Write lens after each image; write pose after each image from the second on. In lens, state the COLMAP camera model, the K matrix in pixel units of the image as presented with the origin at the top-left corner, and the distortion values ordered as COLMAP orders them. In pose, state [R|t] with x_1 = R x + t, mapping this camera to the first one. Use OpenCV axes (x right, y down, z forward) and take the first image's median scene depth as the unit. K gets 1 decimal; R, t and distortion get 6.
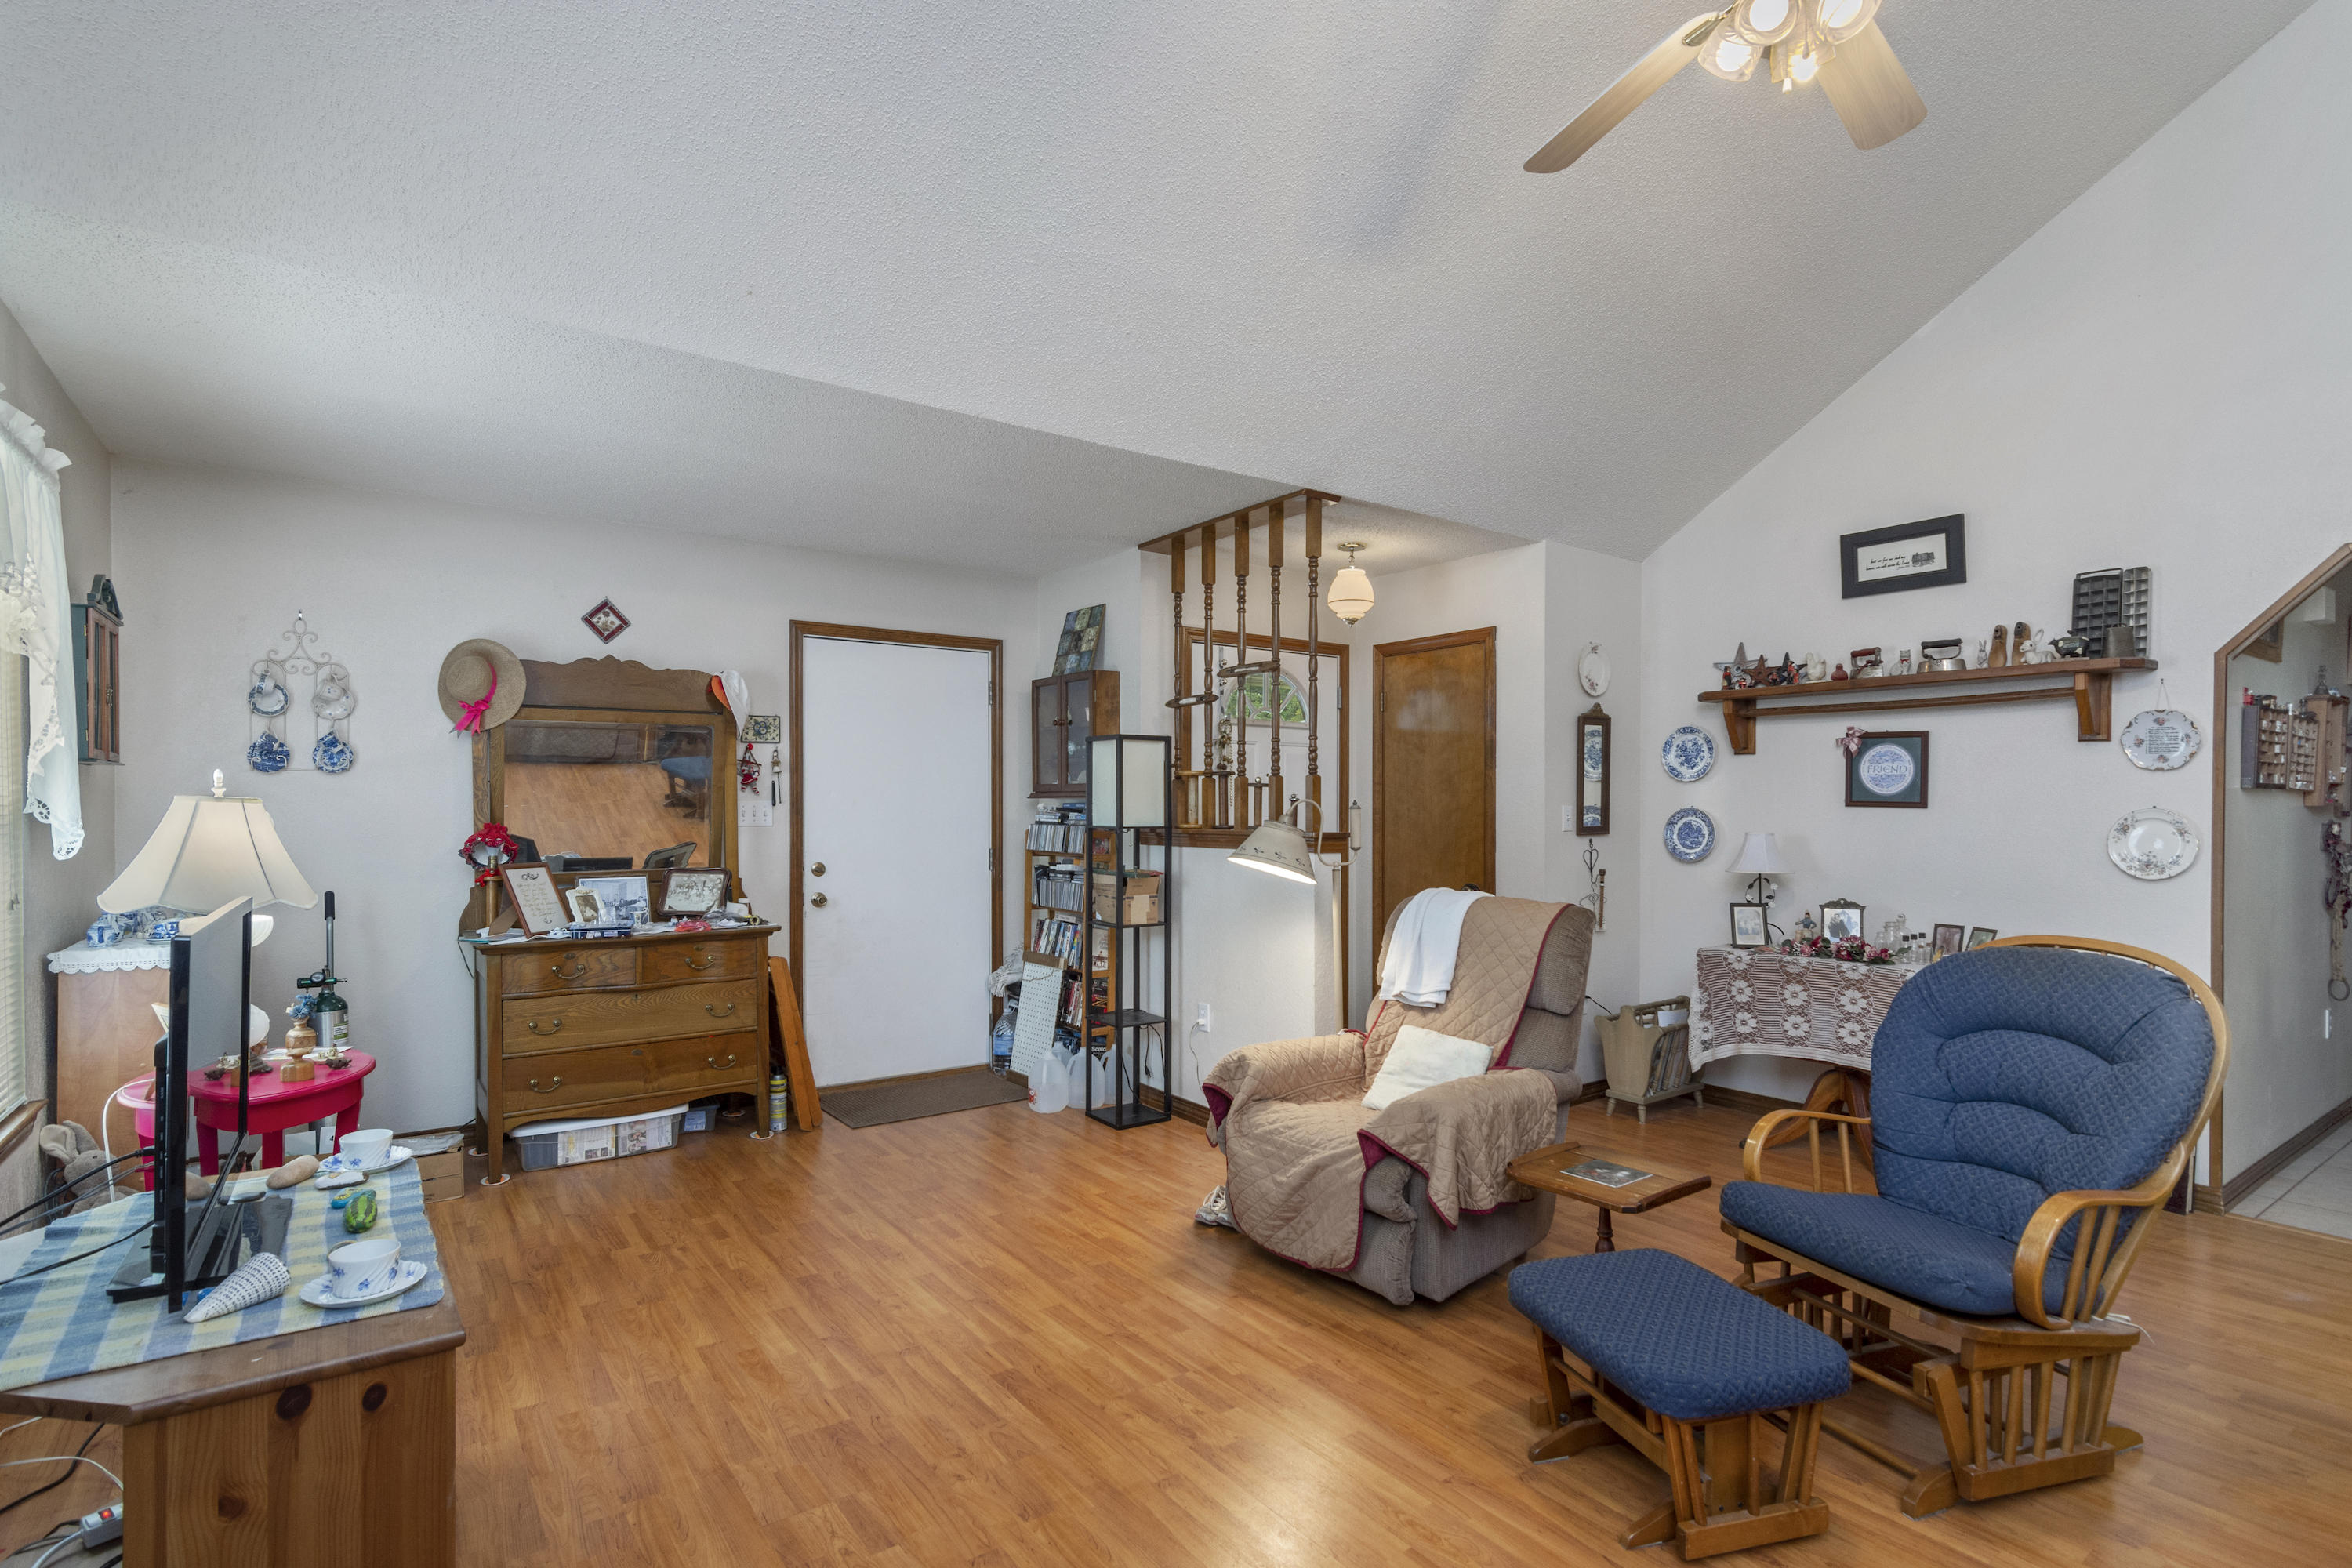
lens RADIAL K [[1148.6, 0, 1190.7], [0, 1148.6, 803.6], [0, 0, 1]] dist [-0.001312, 0.000104]
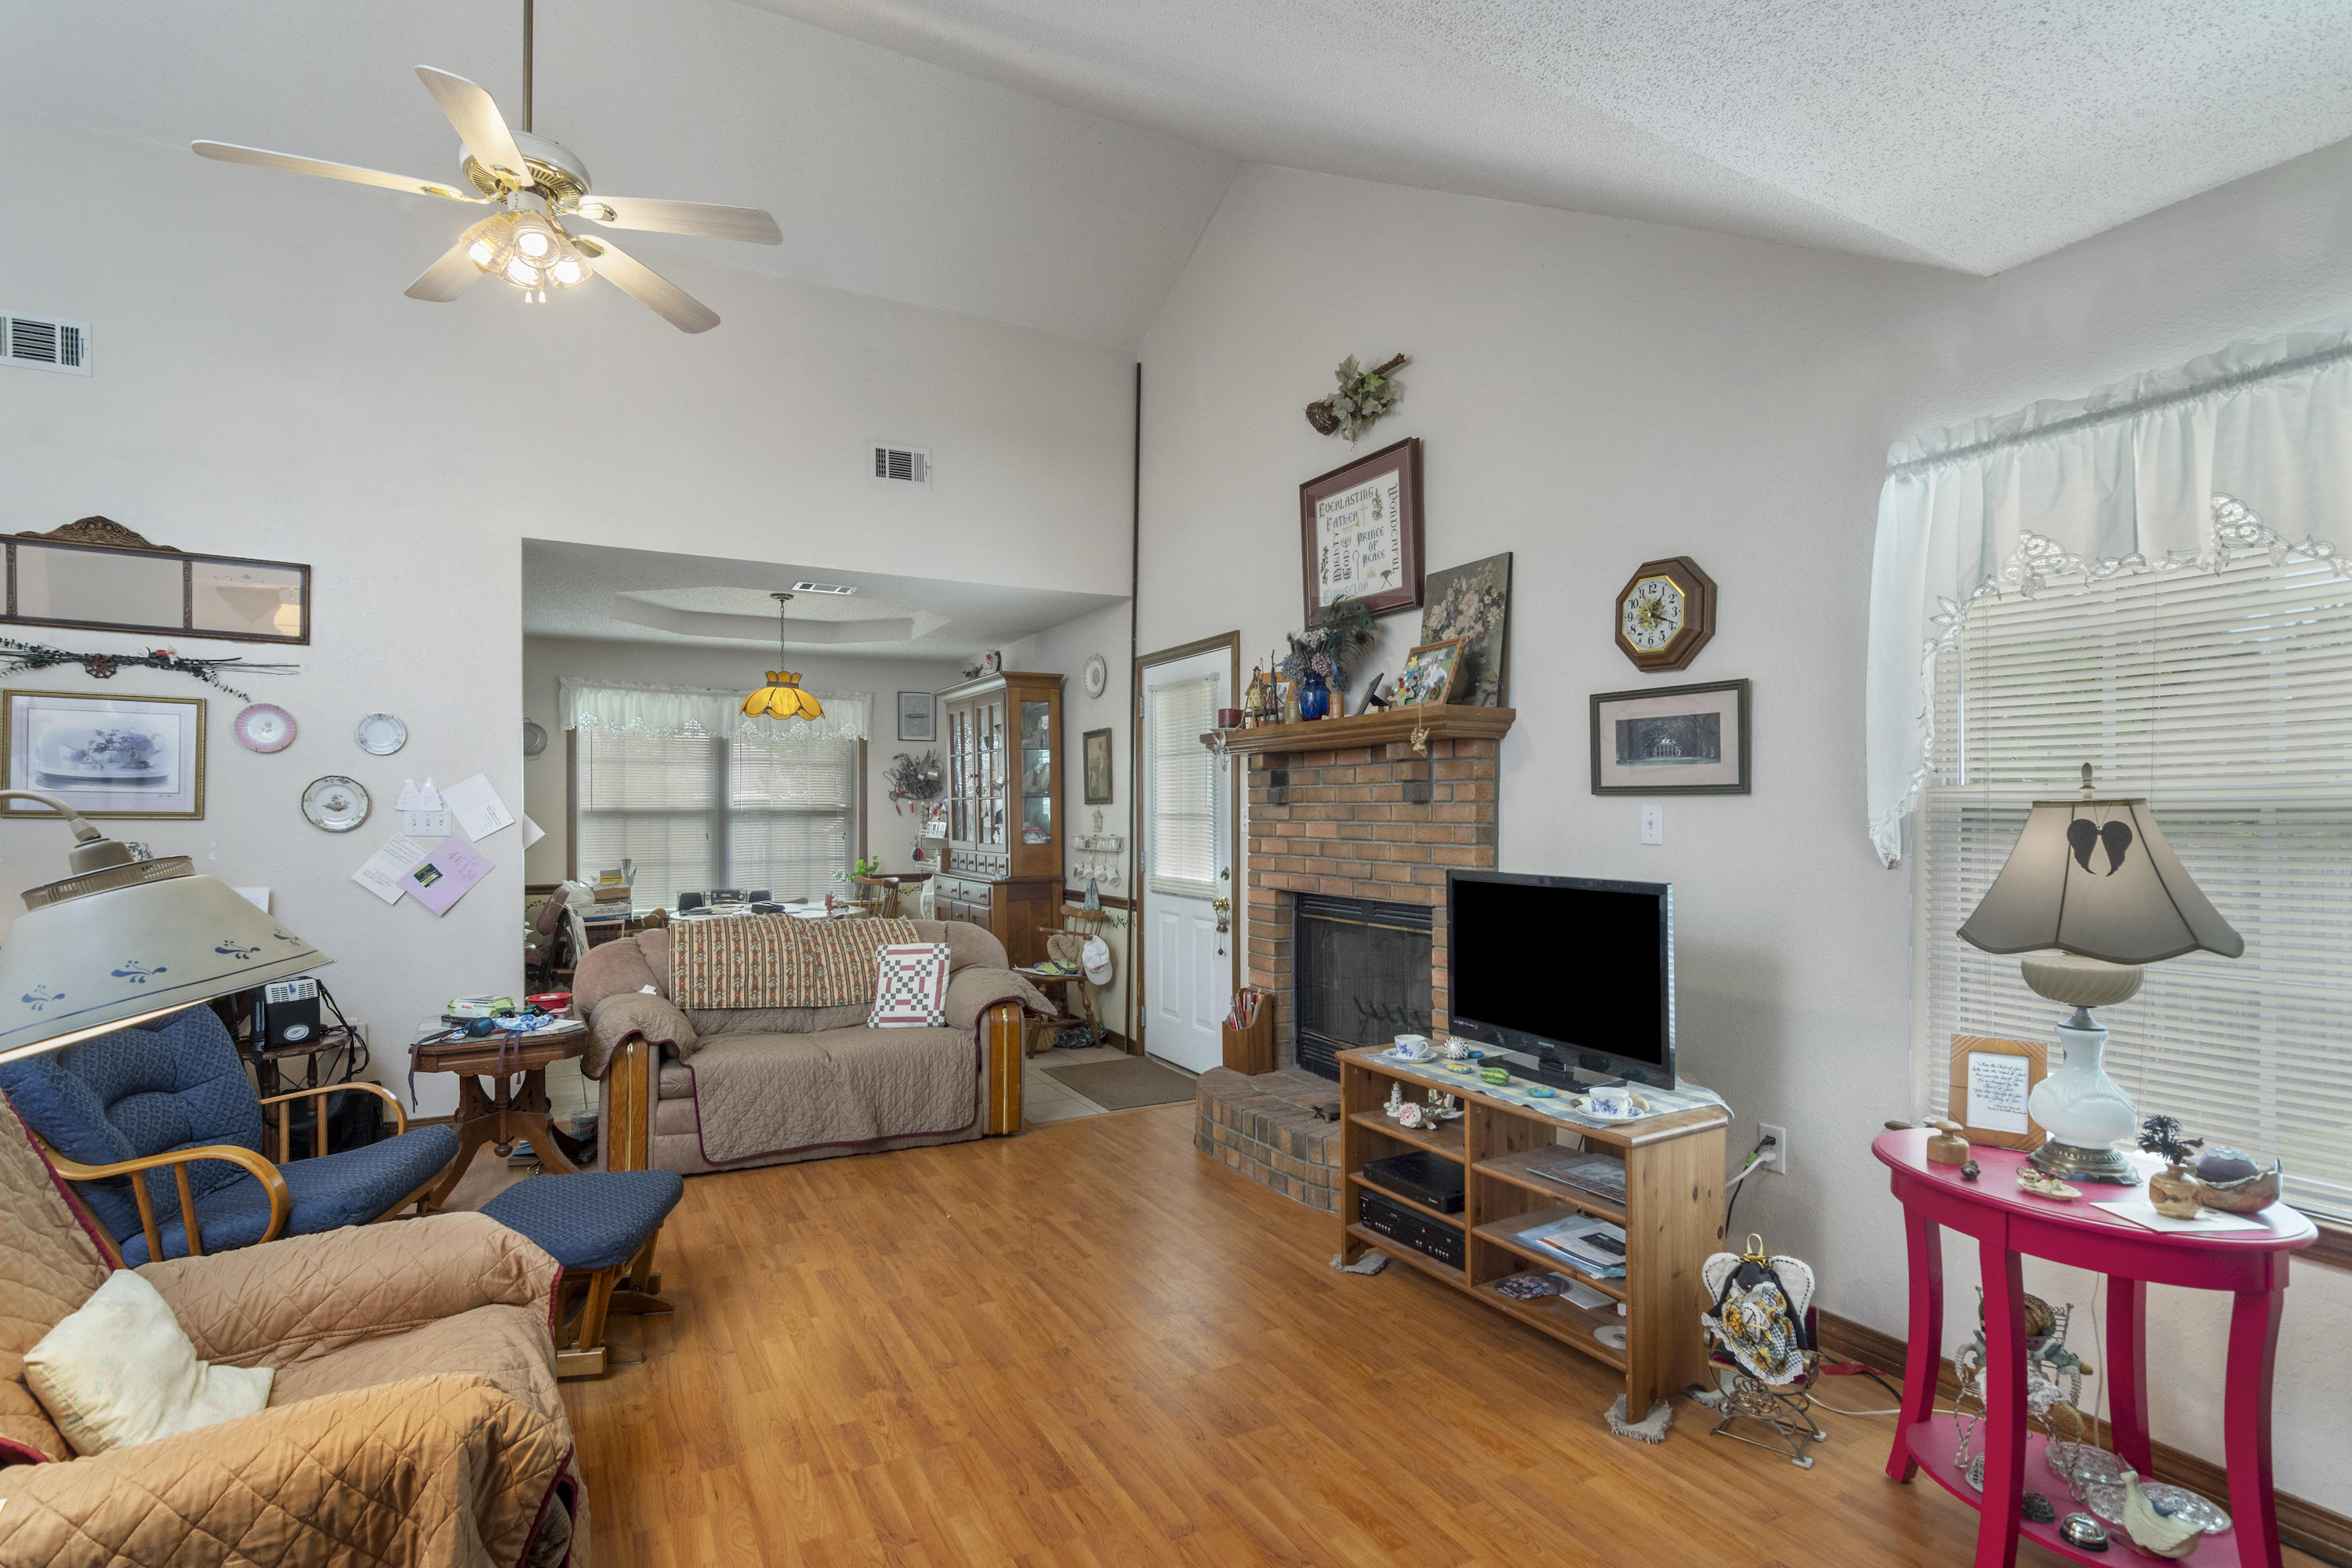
lens RADIAL K [[1148.6, 0, 1190.7], [0, 1148.6, 803.6], [0, 0, 1]] dist [-0.001312, 0.000104]
pose [[-0.992448, 0.000187, 0.122668, -0.378776], [-0.000163, 0.999996, -0.002841, -0.000403], [-0.122668, -0.002840, -0.992444, 1.935771]]
